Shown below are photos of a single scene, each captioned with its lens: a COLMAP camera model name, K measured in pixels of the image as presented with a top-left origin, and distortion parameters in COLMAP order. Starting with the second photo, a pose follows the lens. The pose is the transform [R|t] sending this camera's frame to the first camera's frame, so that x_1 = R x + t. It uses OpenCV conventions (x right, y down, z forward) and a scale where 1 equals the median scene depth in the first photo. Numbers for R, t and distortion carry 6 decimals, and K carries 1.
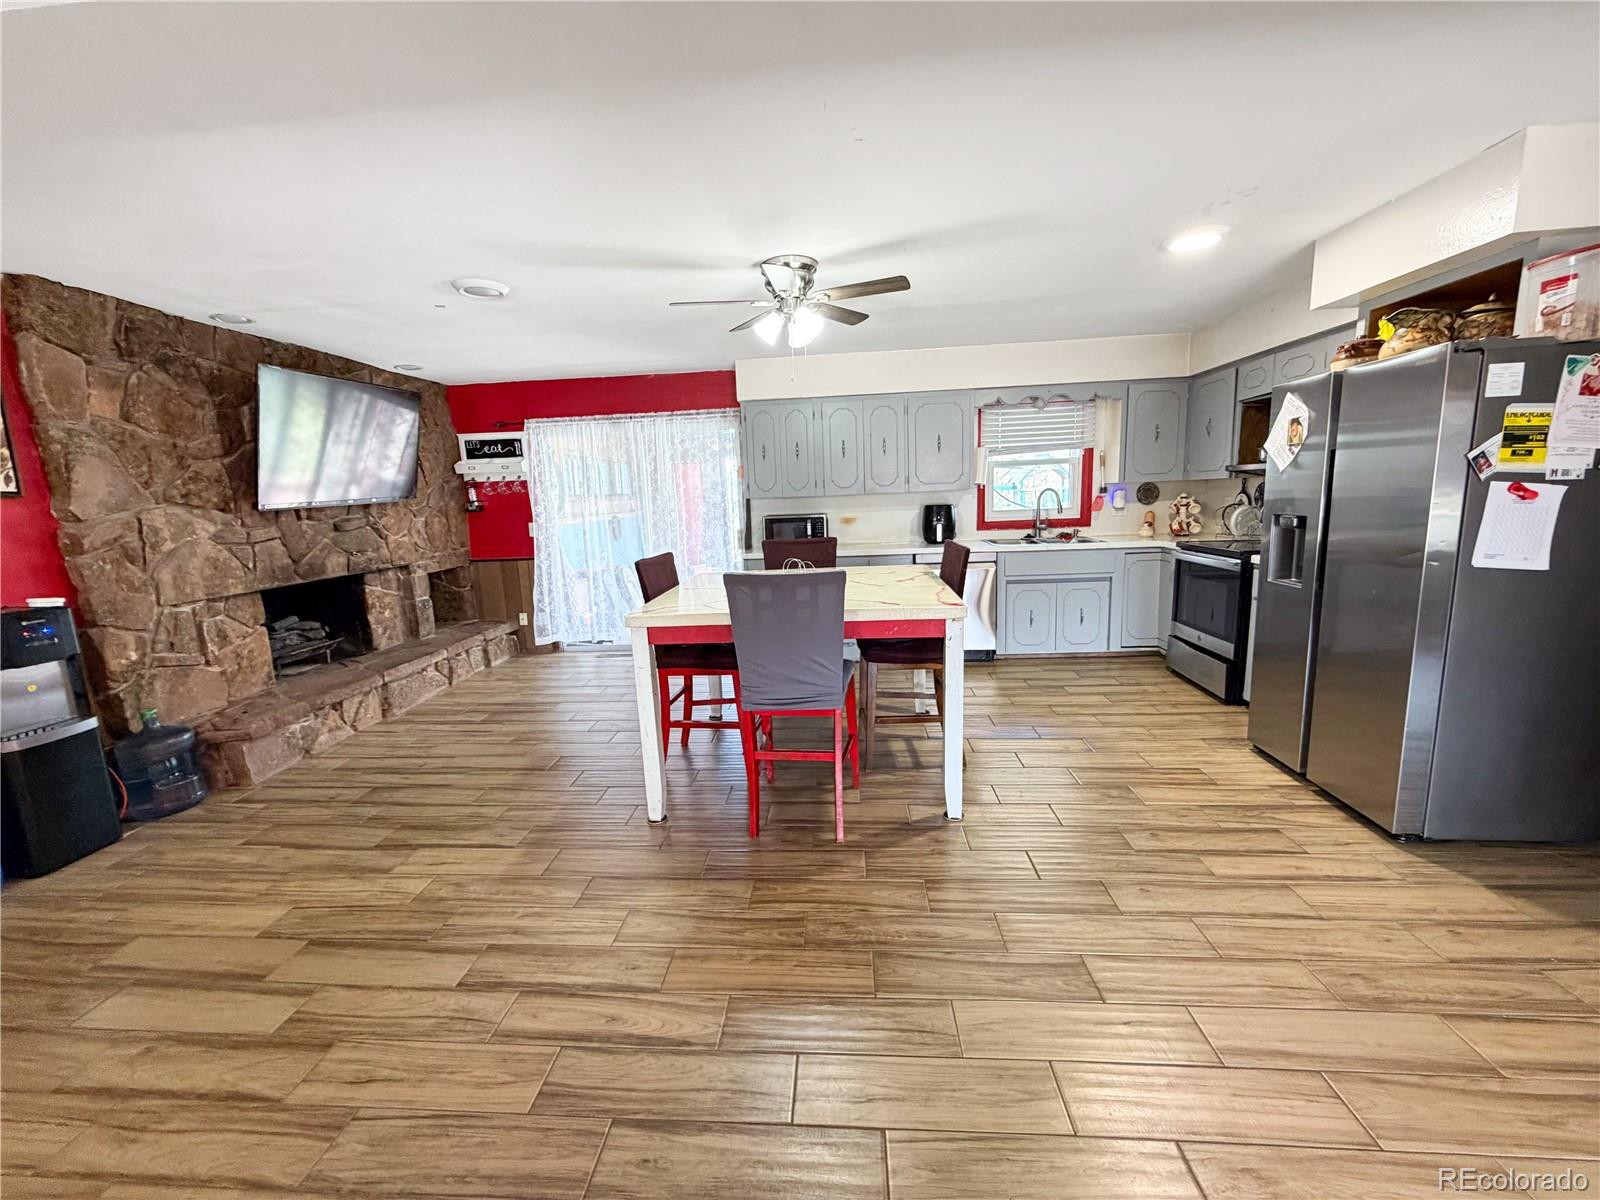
lens RADIAL K [[637.3, 0, 795.8], [0, 637.3, 599.4], [0, 0, 1]] dist [0.001957, -0.000200]
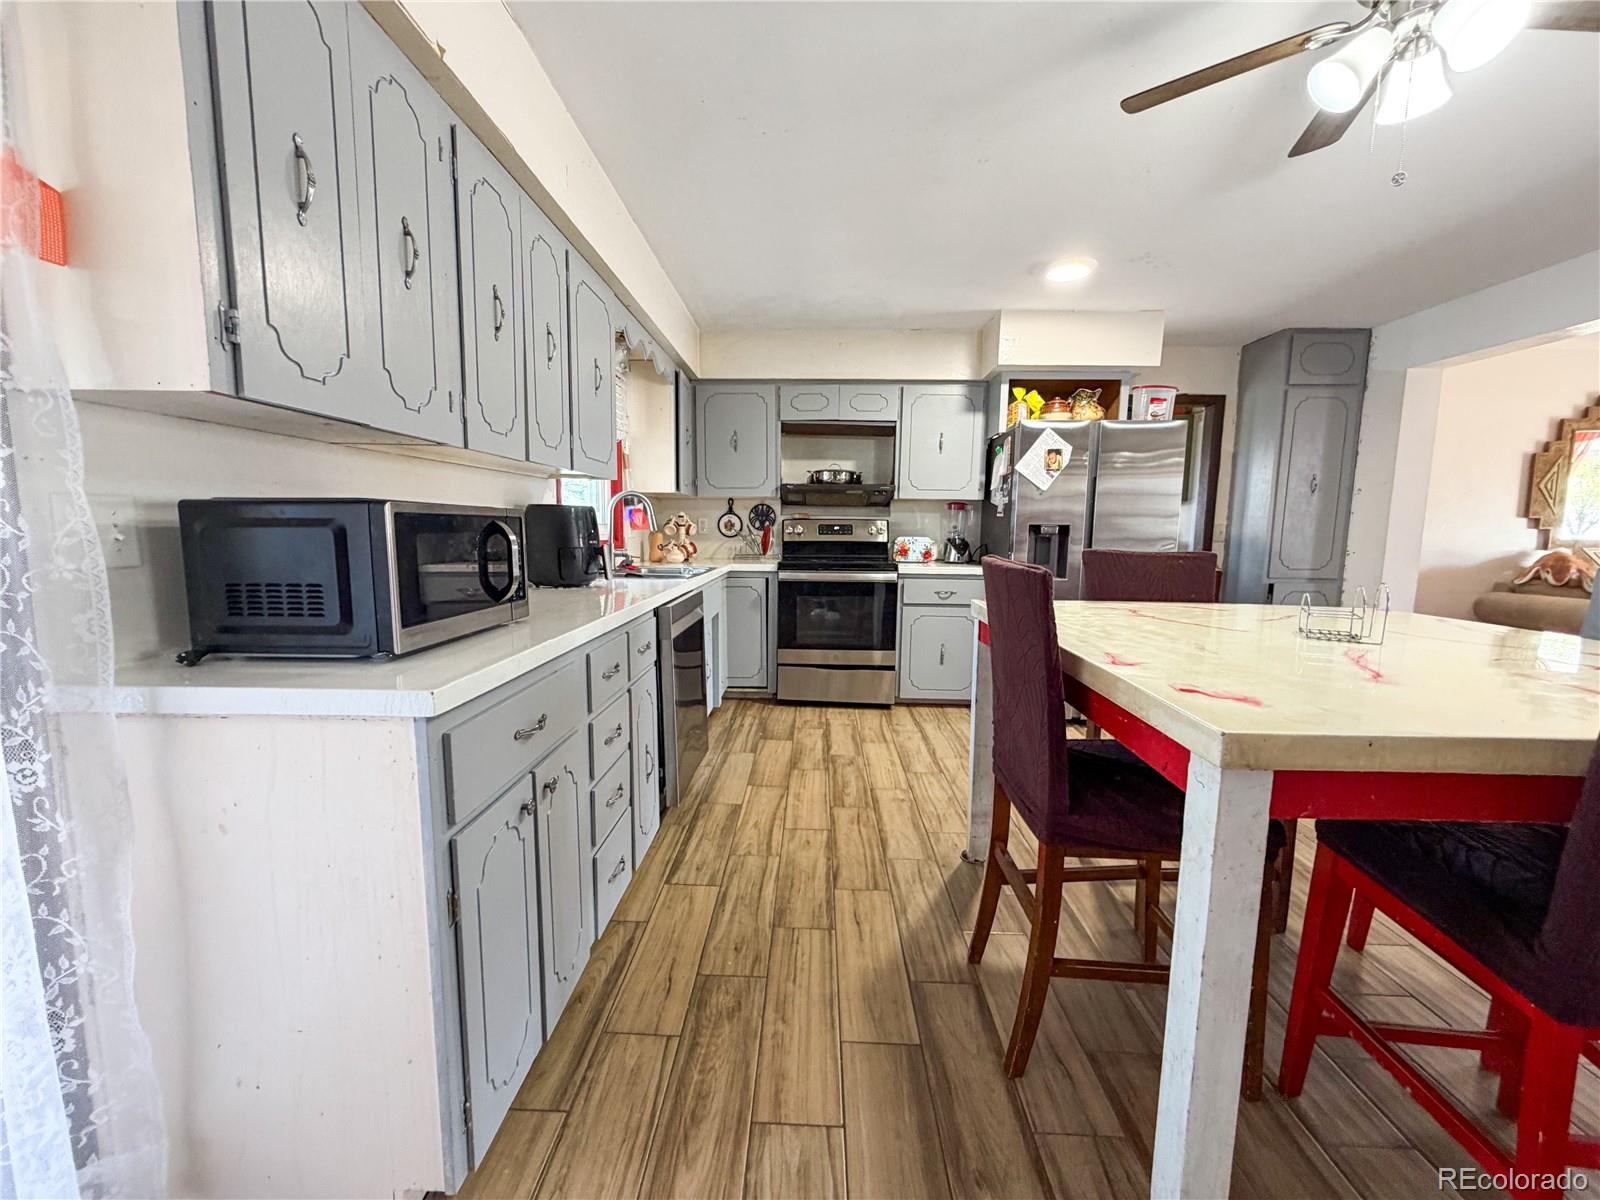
lens RADIAL K [[637.3, 0, 795.8], [0, 637.3, 599.4], [0, 0, 1]] dist [0.001957, -0.000200]
pose [[-0.047966, -0.076829, 0.995890, -0.368067], [0.154498, 0.984468, 0.083389, -0.130747], [-0.986828, 0.157863, -0.035351, 1.206236]]
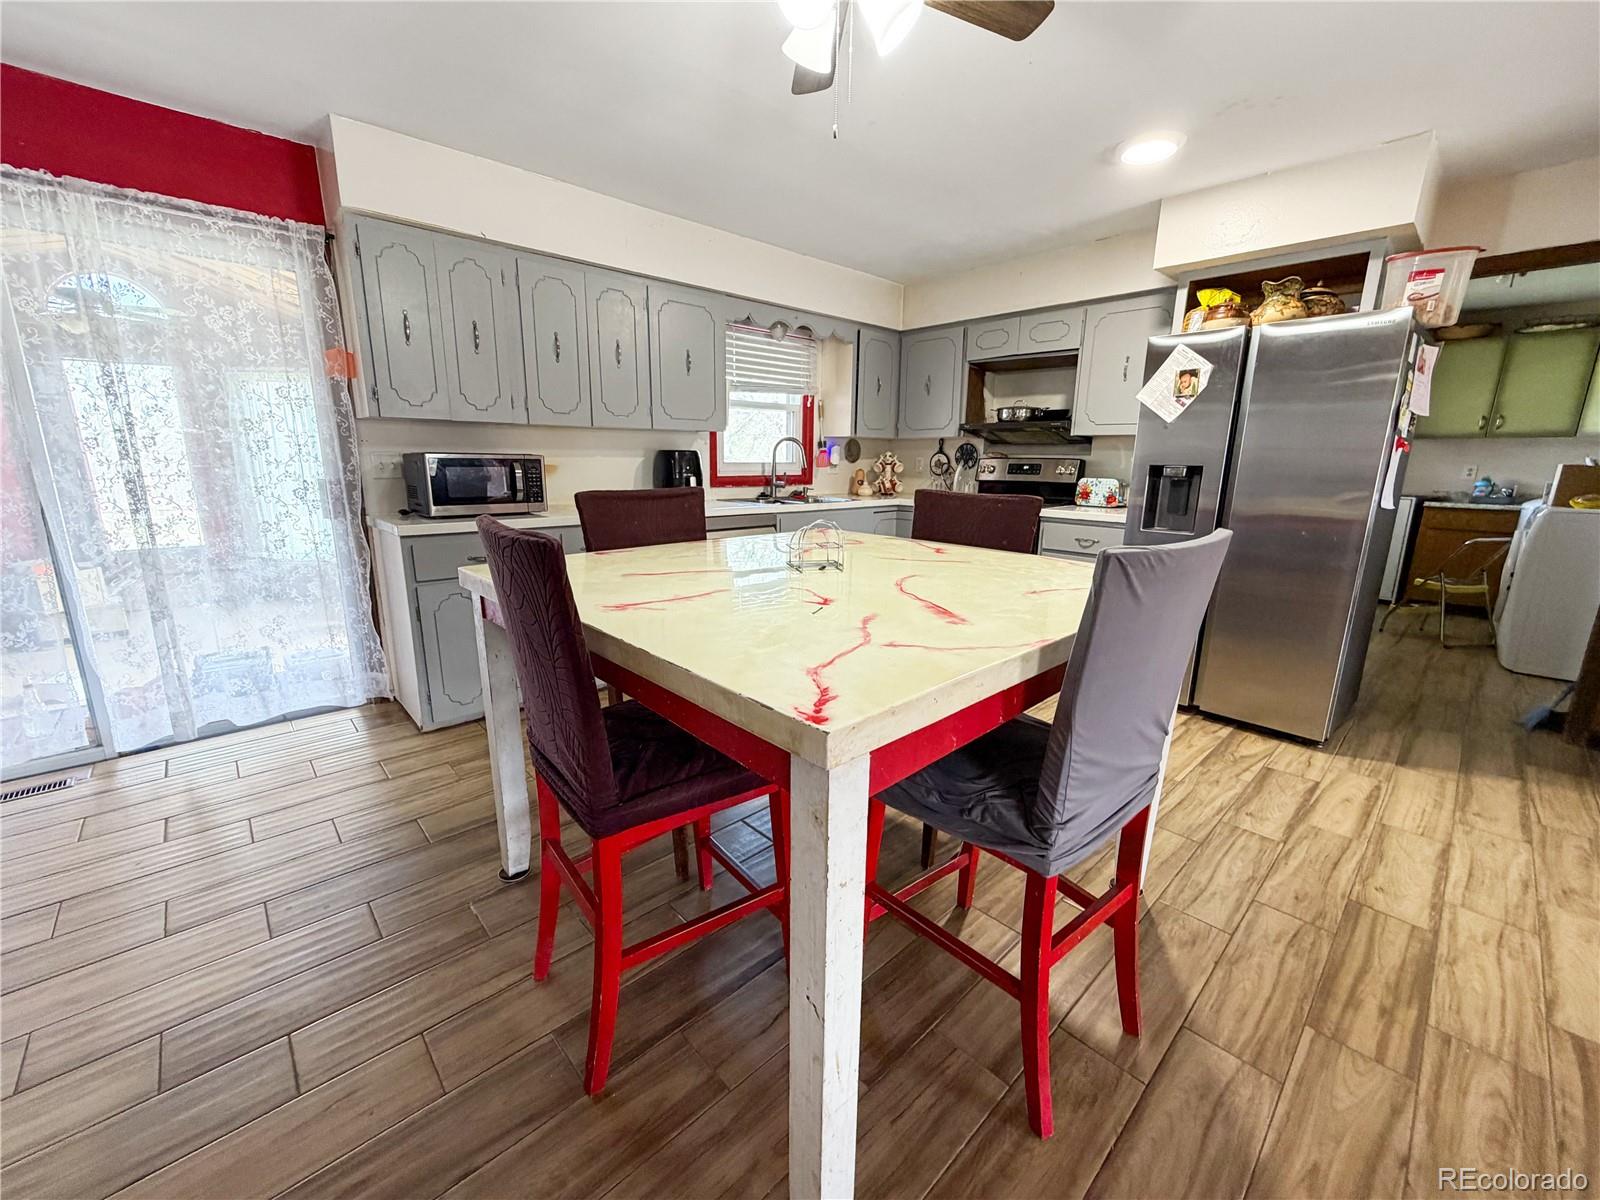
lens RADIAL K [[637.3, 0, 795.8], [0, 637.3, 599.4], [0, 0, 1]] dist [0.001957, -0.000200]
pose [[0.677066, -0.114343, 0.726985, -0.328157], [0.082283, 0.993424, 0.079617, -0.037694], [-0.731308, 0.005913, 0.682022, 0.573585]]
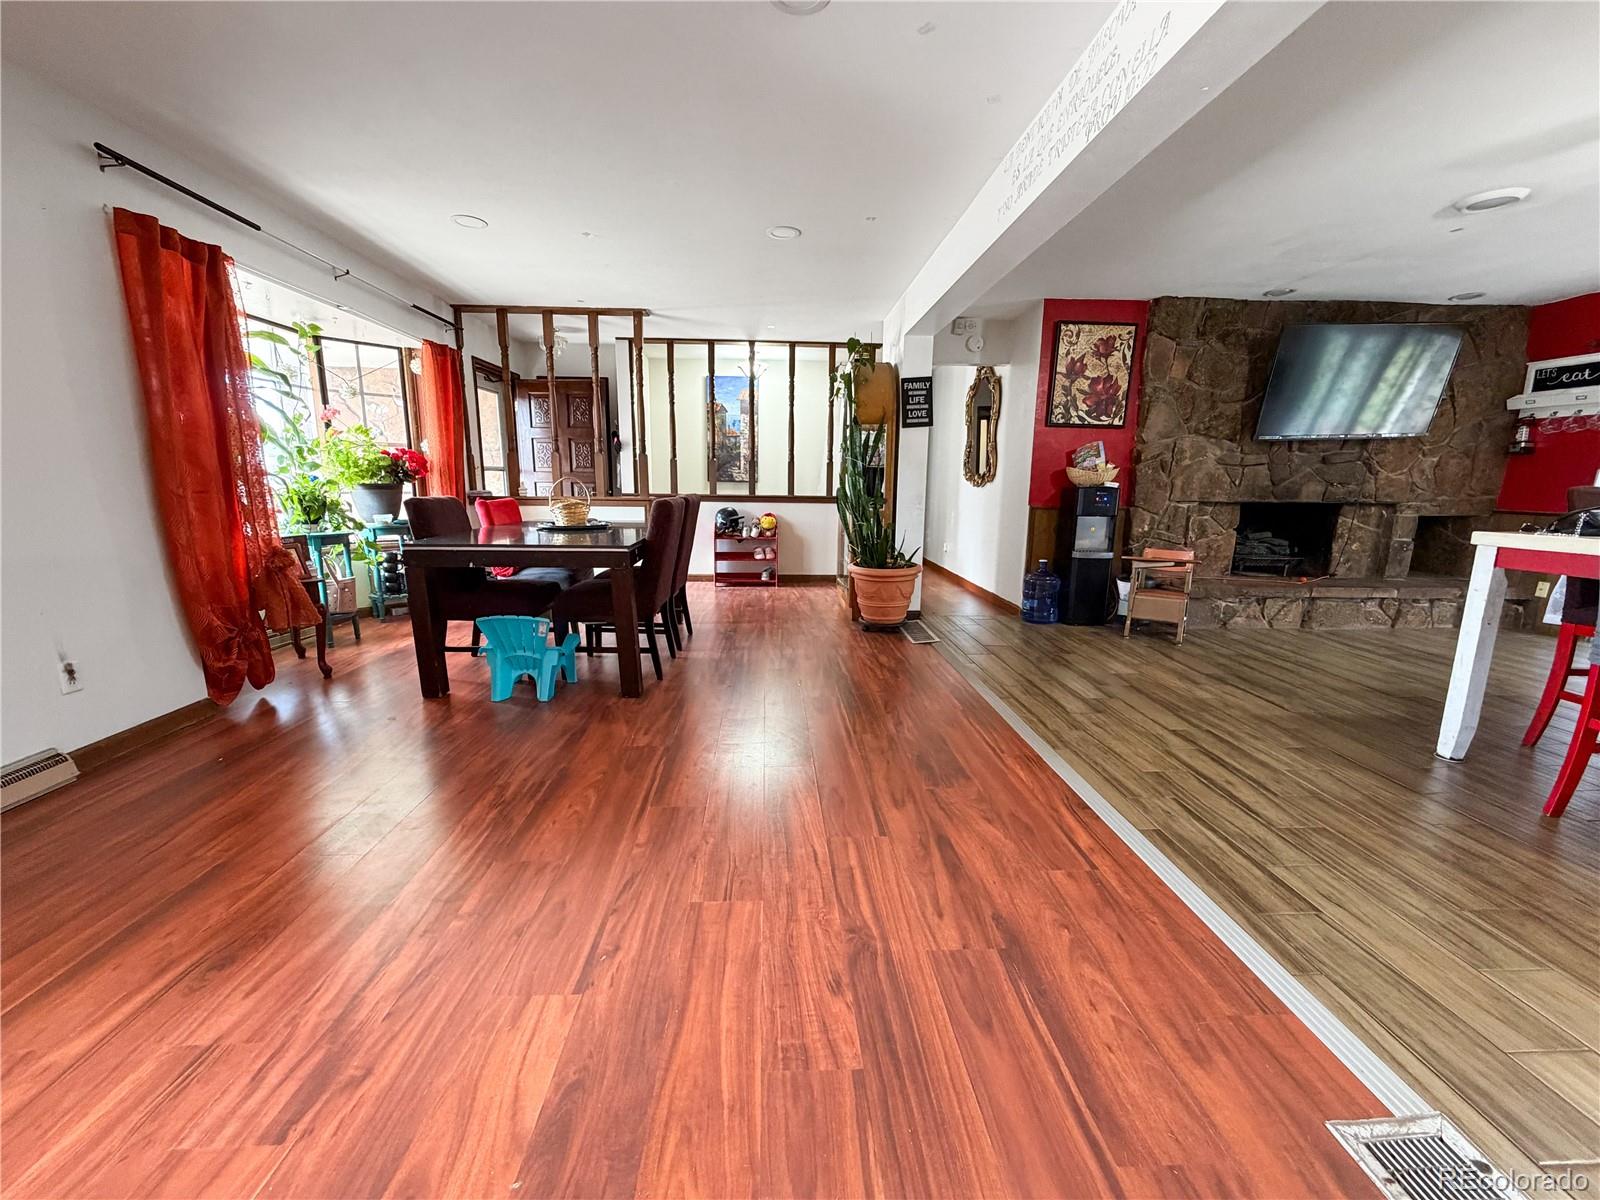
lens RADIAL K [[637.3, 0, 795.8], [0, 637.3, 599.4], [0, 0, 1]] dist [0.001957, -0.000200]
pose [[0.122294, 0.226882, -0.966214, 0.386543], [-0.180766, 0.962330, 0.203090, 0.079119], [0.975893, 0.149822, 0.158700, -0.084953]]
